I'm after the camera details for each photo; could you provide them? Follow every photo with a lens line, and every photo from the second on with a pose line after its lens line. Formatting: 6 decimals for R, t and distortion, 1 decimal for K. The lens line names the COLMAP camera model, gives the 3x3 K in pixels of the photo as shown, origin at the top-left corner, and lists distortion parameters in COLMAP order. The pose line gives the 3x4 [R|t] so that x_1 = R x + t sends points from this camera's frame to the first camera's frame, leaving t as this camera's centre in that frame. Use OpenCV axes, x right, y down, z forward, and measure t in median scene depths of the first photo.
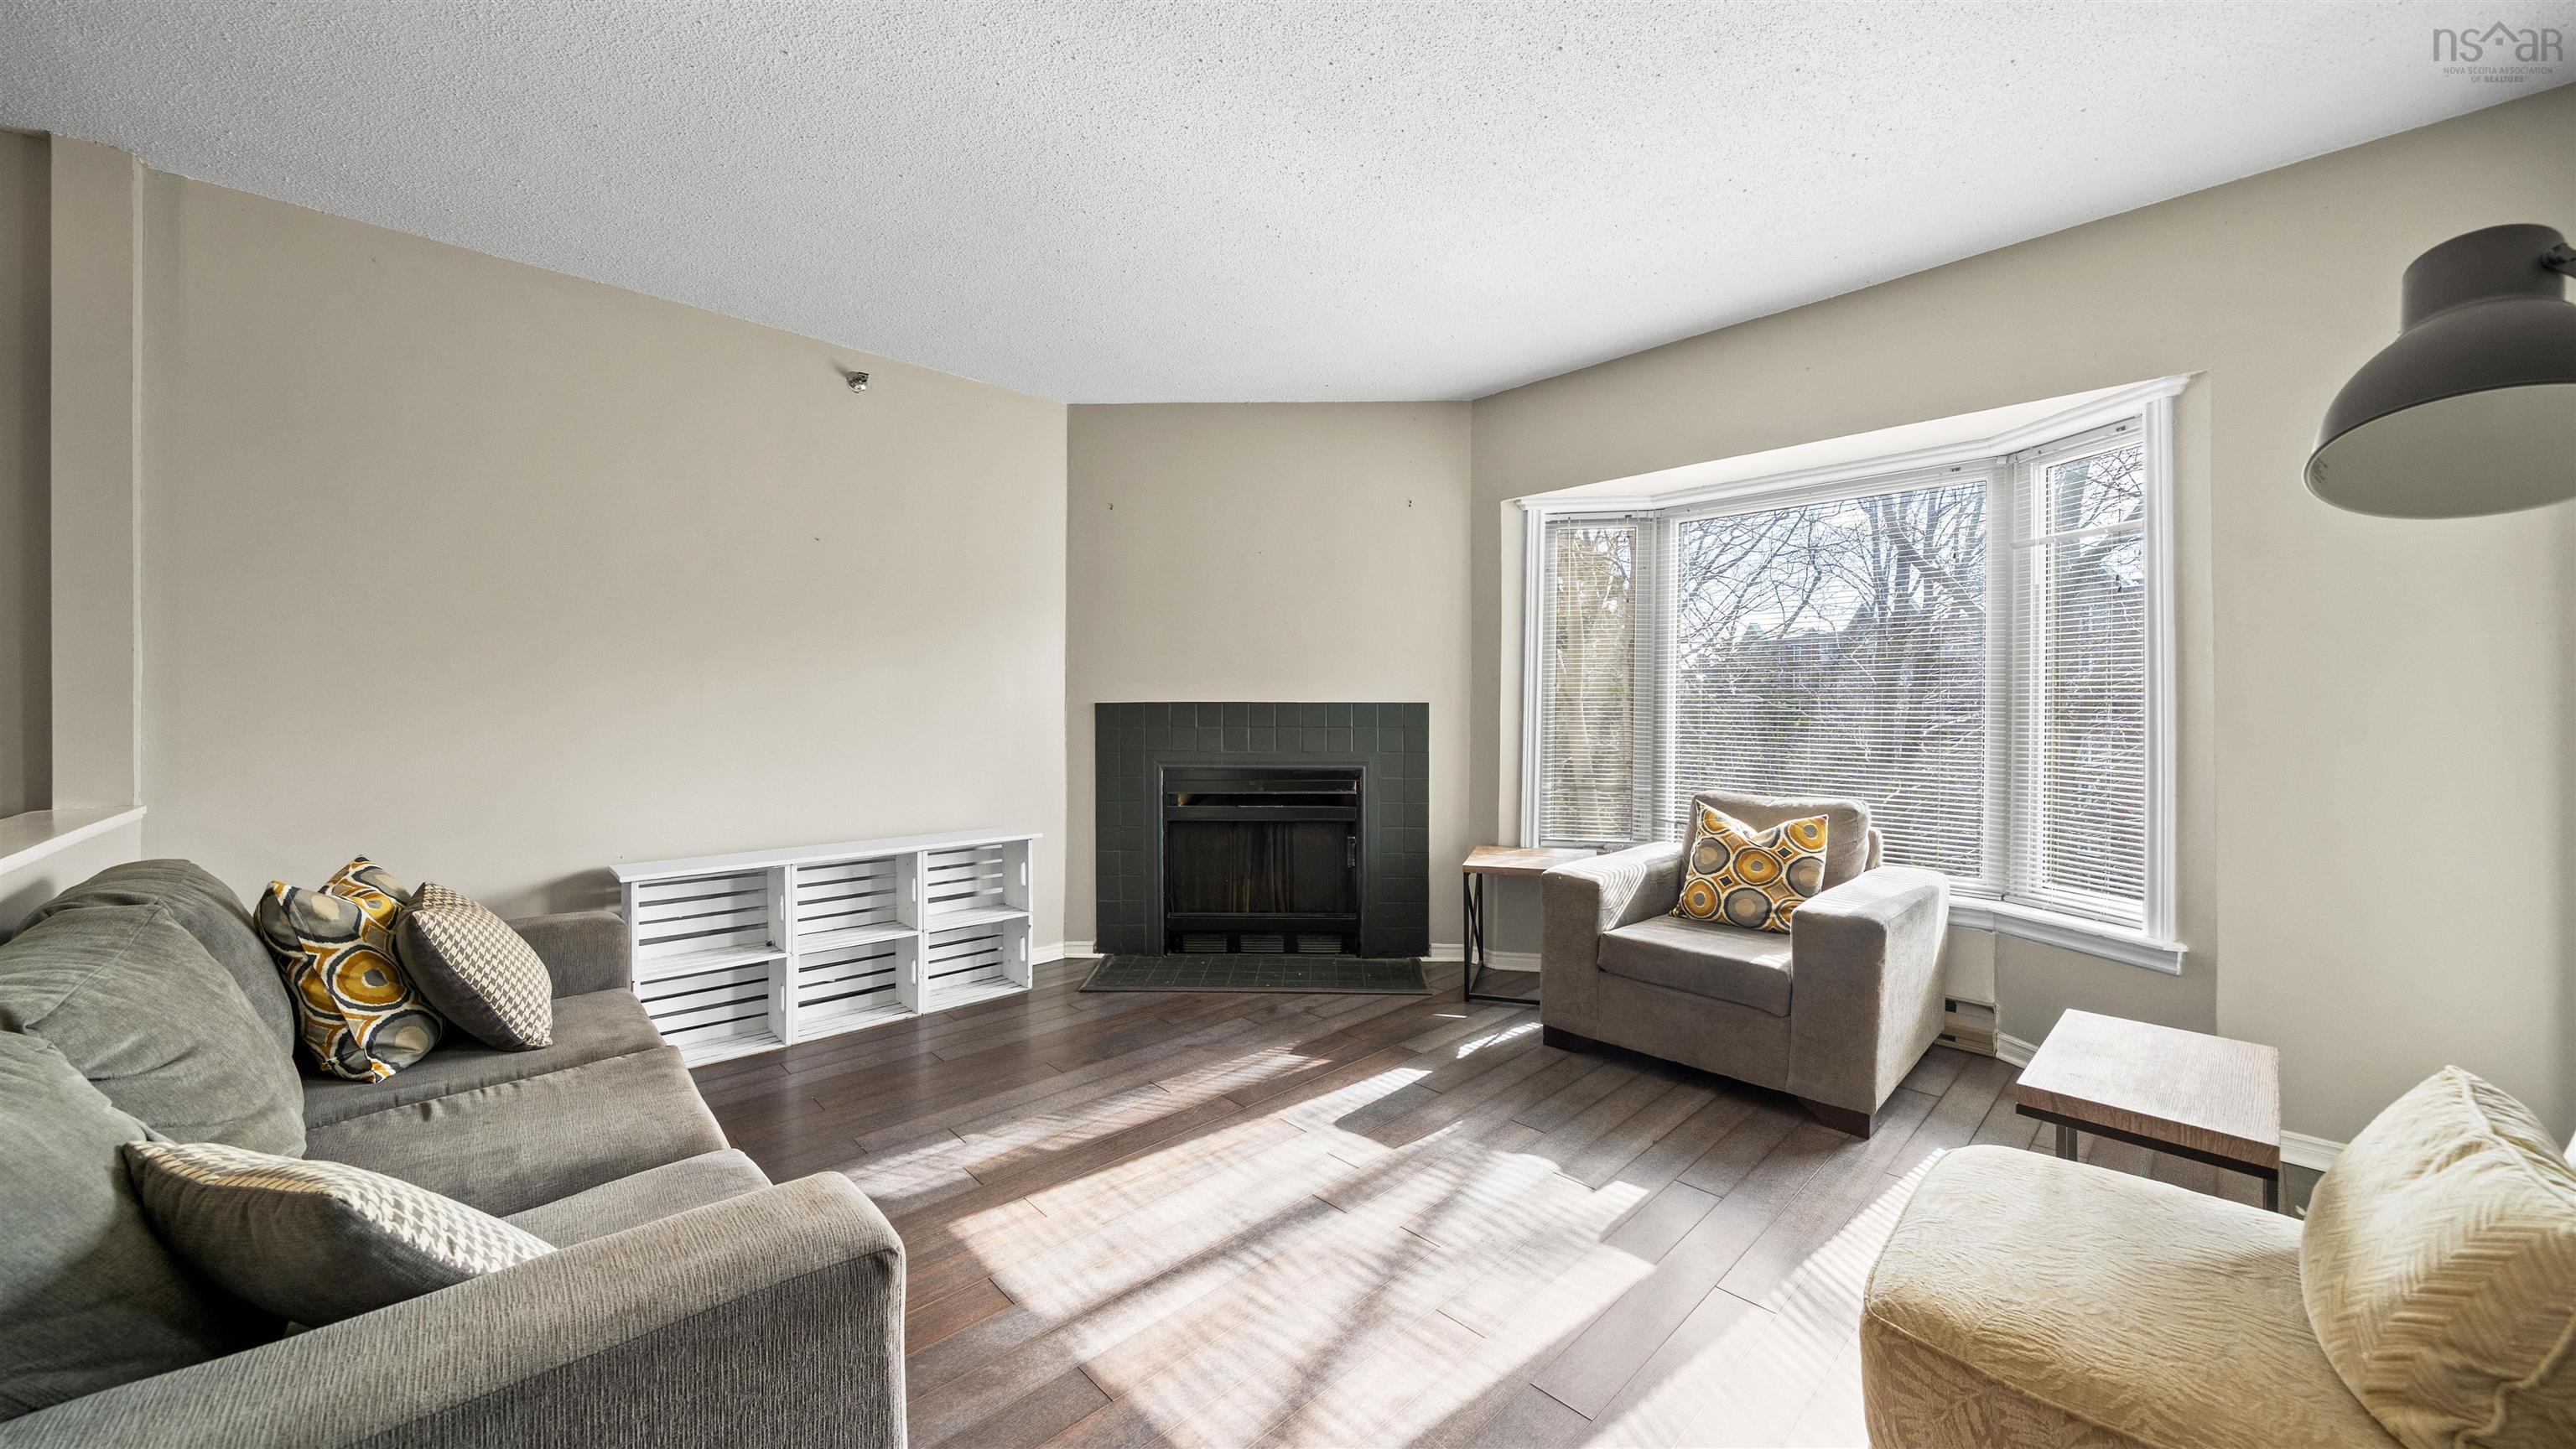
lens RADIAL K [[915.3, 0, 1286.7], [0, 915.3, 711.0], [0, 0, 1]] dist [-0.001978, -0.000106]
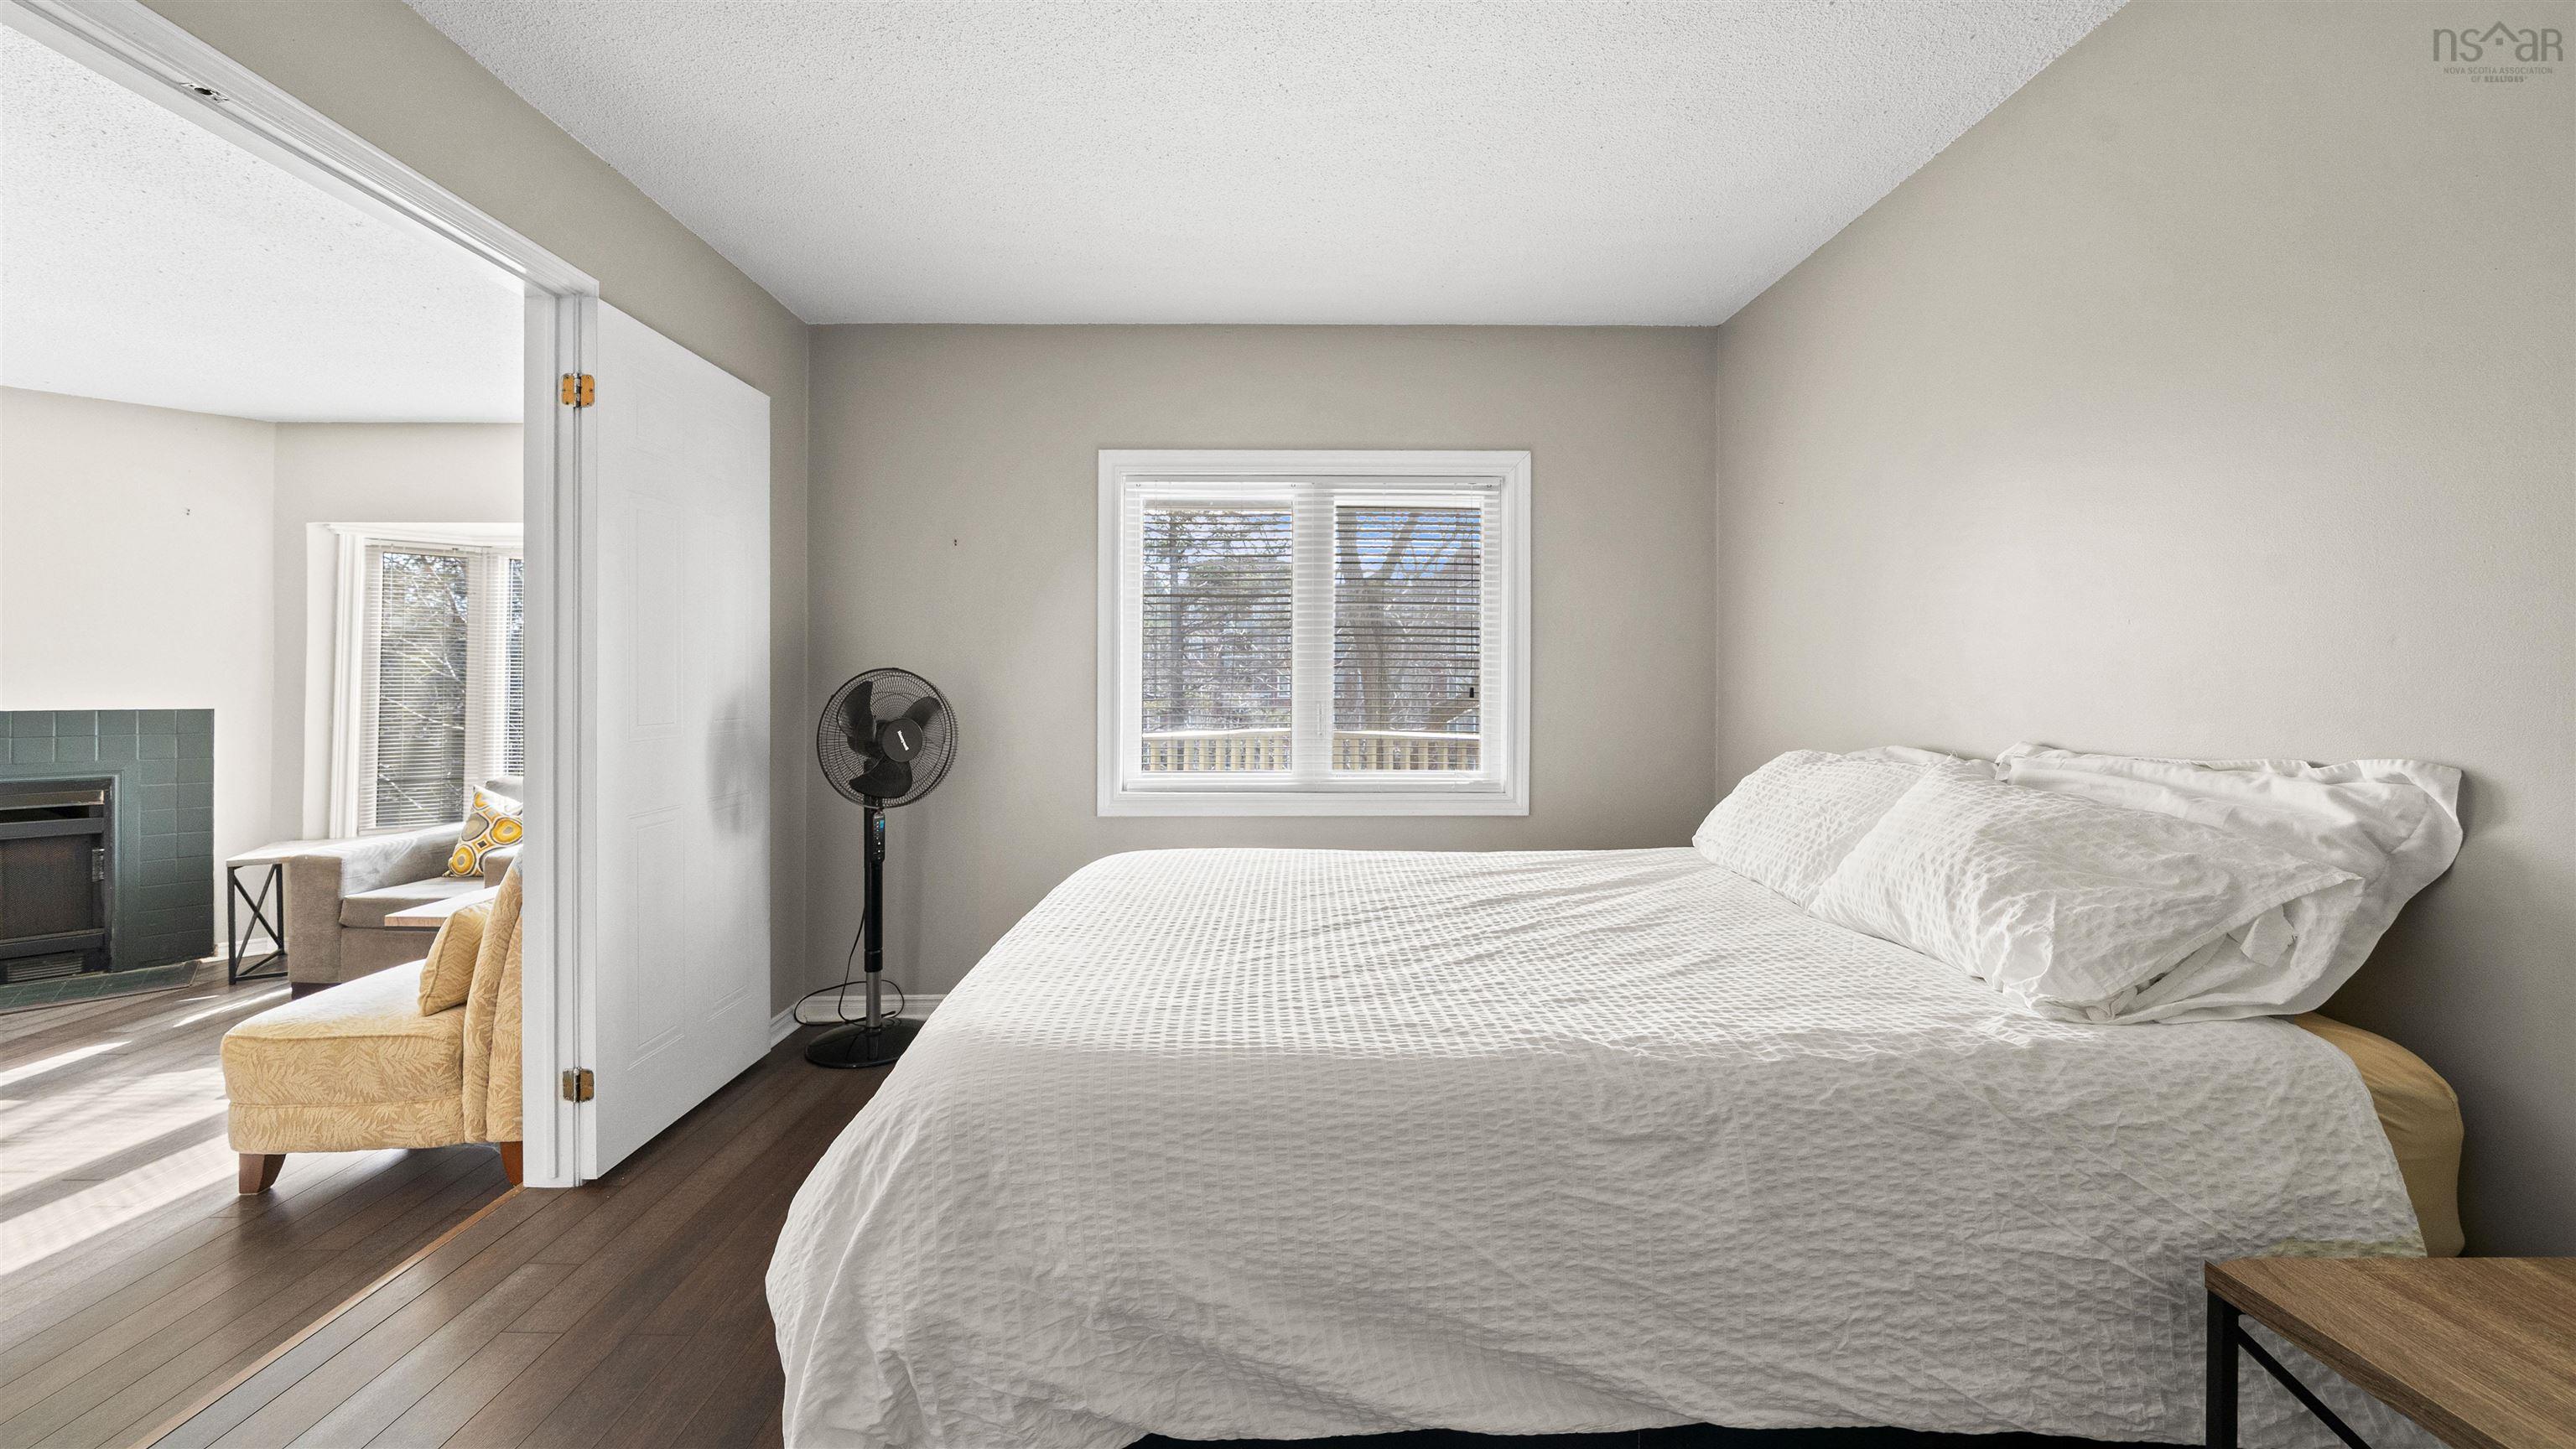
lens RADIAL K [[953.7, 0, 1277.5], [0, 953.7, 685.6], [0, 0, 1]] dist [-0.002897, -0.000355]
pose [[0.682060, -0.000118, 0.731296, 0.225830], [0.000940, 0.999999, -0.000716, -0.039263], [-0.731295, 0.001175, 0.682060, -0.710551]]
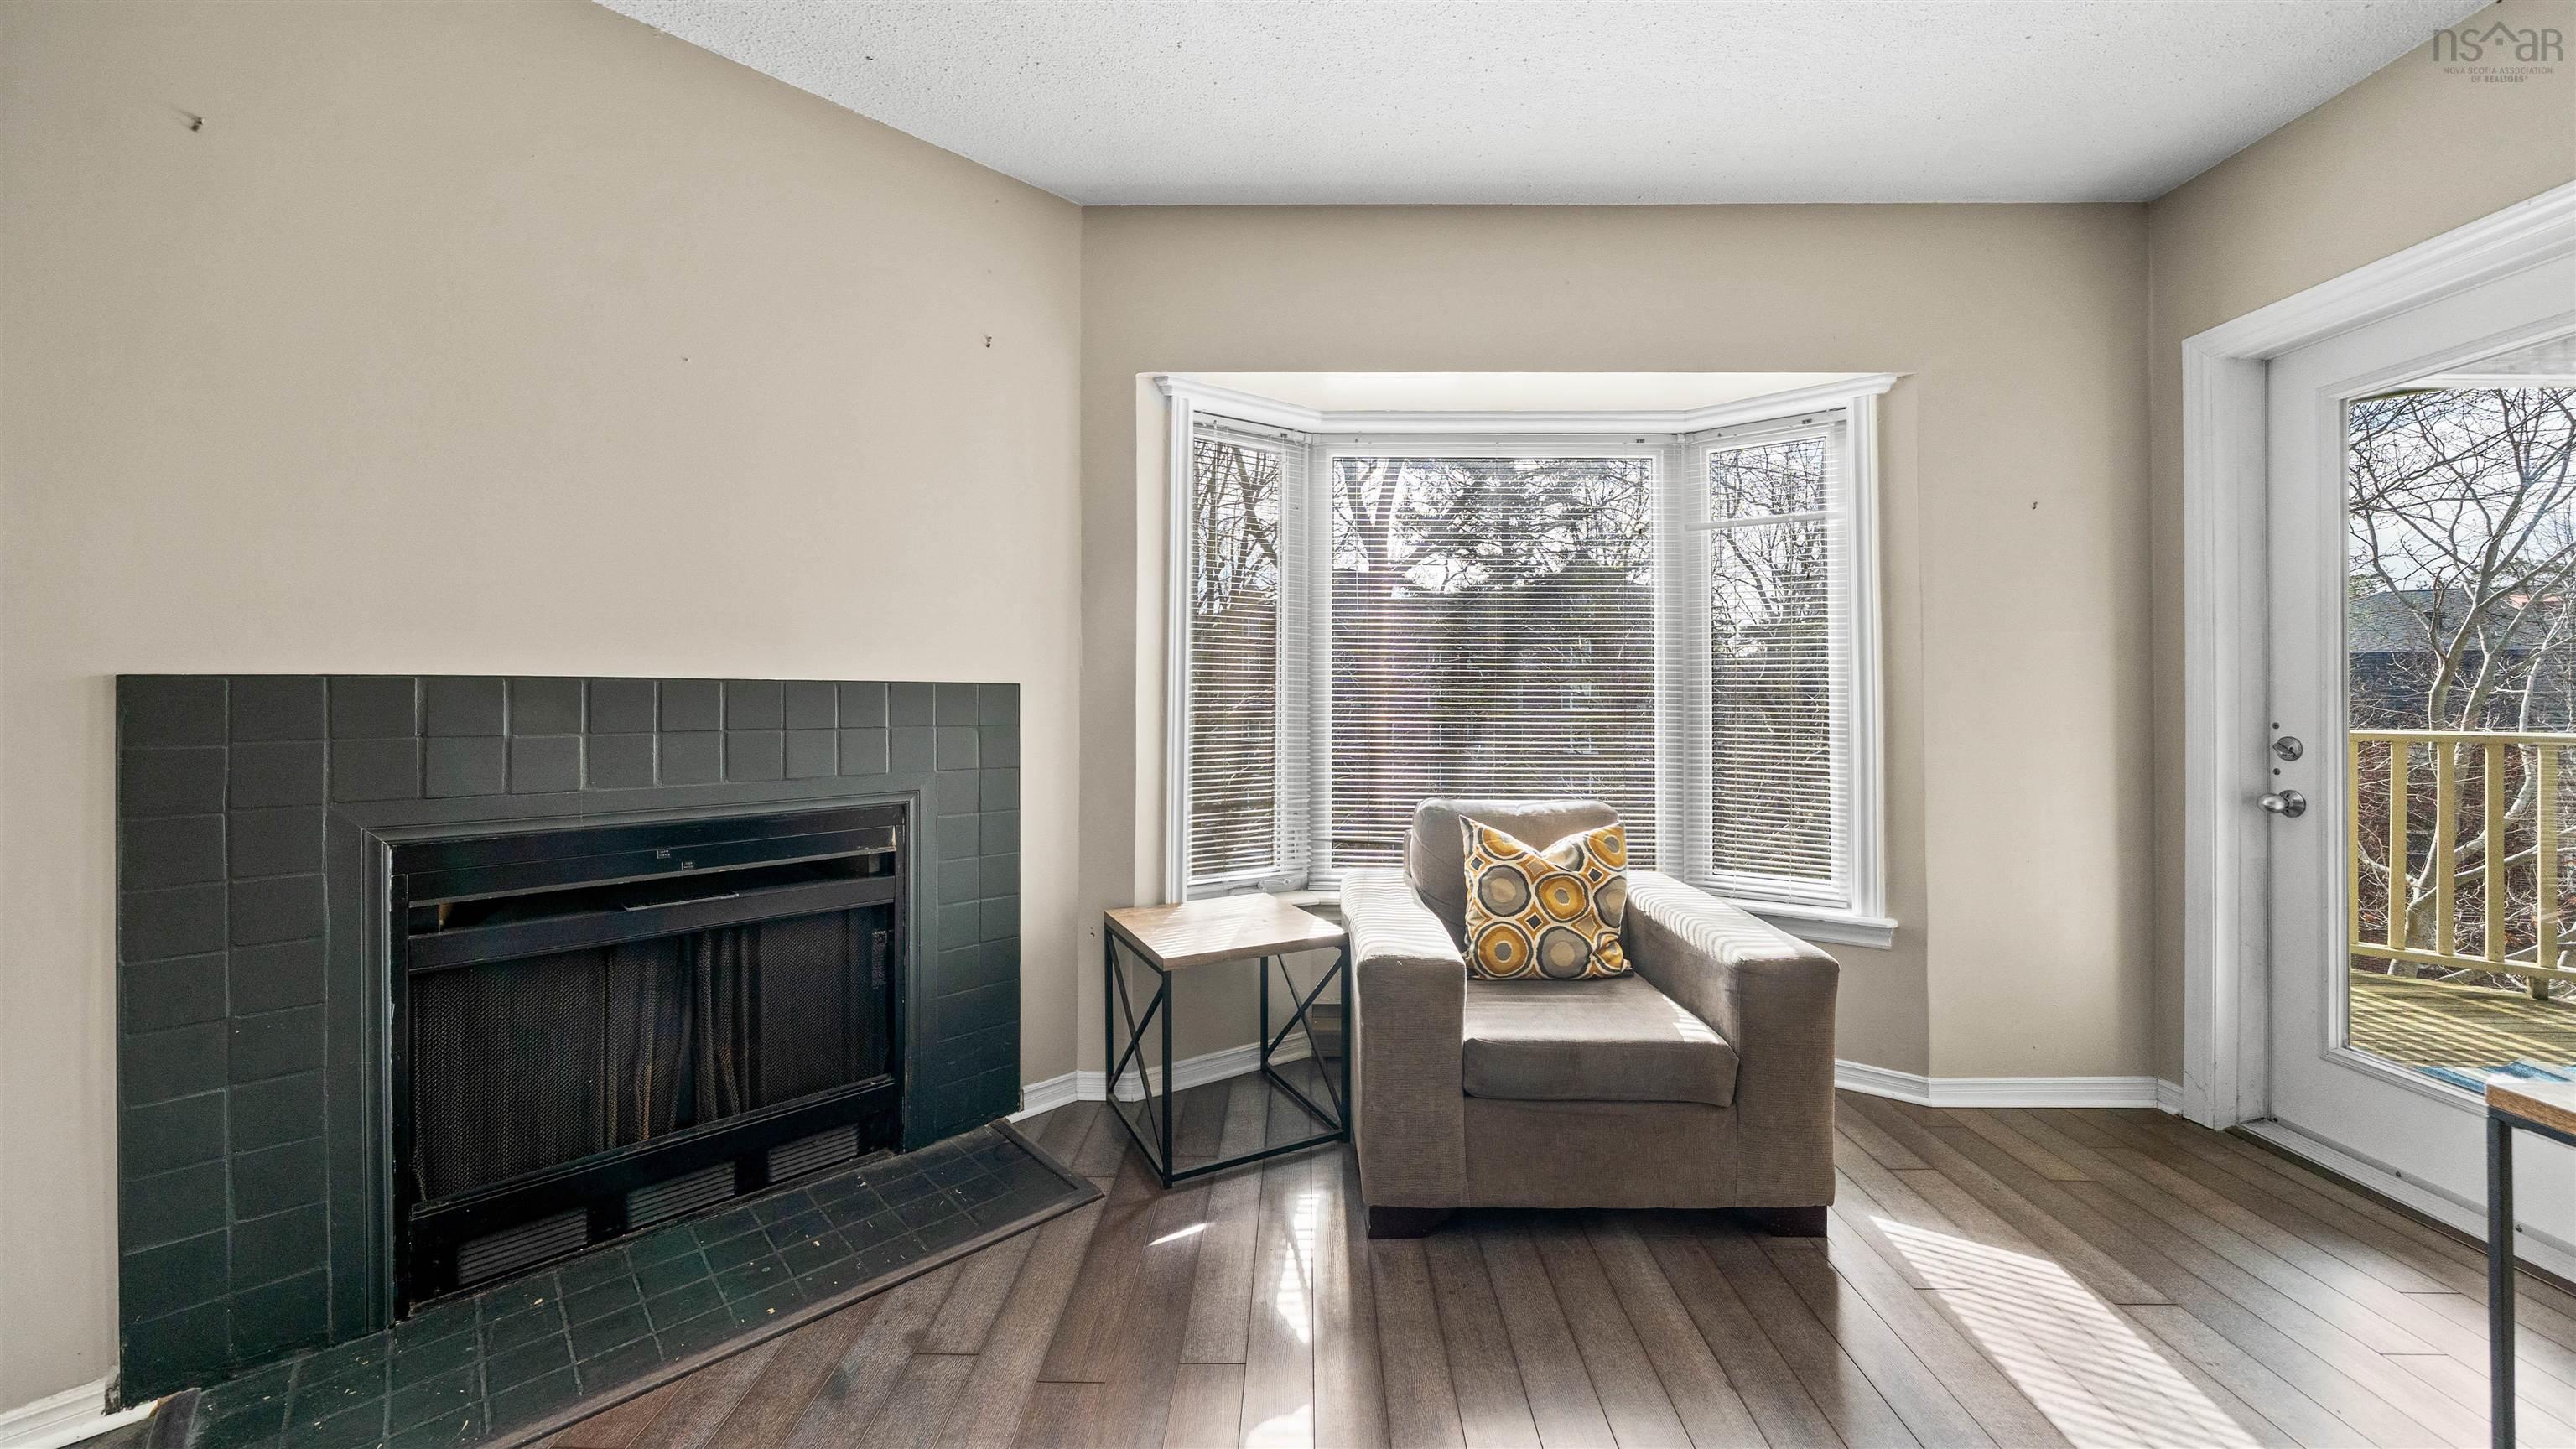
lens RADIAL K [[920.4, 0, 1297.7], [0, 920.4, 693.1], [0, 0, 1]] dist [-0.004466, -0.000236]
pose [[0.696010, 0.003207, 0.718025, -0.176903], [0.001700, 0.999980, -0.006114, 0.001648], [-0.718030, 0.005476, 0.695990, 0.540369]]
